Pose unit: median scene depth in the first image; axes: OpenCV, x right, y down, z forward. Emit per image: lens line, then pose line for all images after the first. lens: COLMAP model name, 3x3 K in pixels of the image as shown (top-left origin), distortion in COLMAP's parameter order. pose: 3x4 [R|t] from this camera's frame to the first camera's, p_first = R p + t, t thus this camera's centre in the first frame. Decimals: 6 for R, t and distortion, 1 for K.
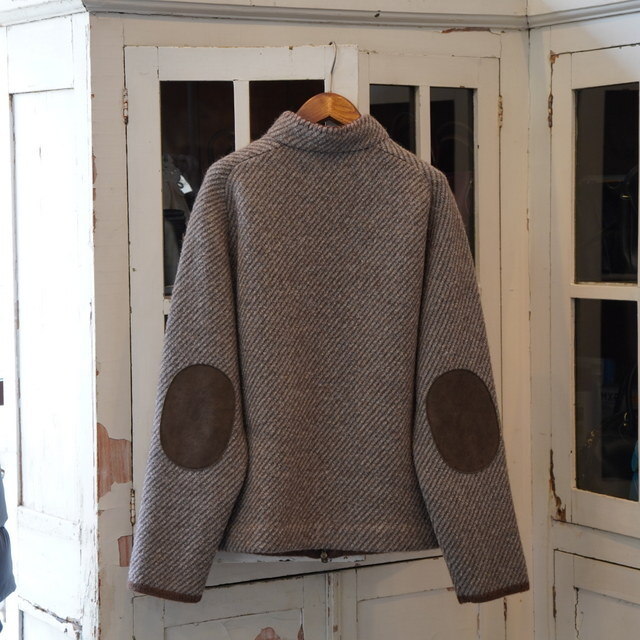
lens RADIAL K [[1886.7, 0, 319.9], [0, 1886.7, 318.7], [0, 0, 1]] dist [0.441188, 0.000000]
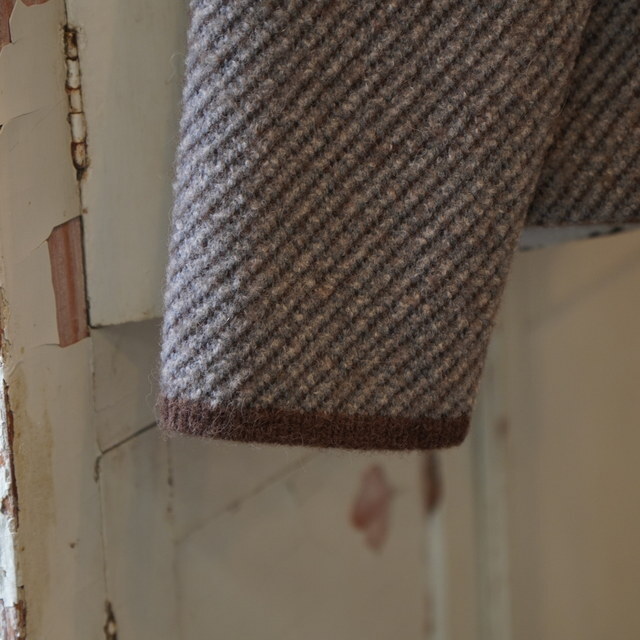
lens RADIAL K [[2766.9, 0, 320.0], [0, 2766.9, 319.6], [0, 0, 1]] dist [0.862450, 0.000000]
pose [[0.870045, -0.155670, 0.467749, -0.248771], [0.064786, 0.976710, 0.204551, 0.057049], [-0.488697, -0.147665, 0.859866, 0.696202]]
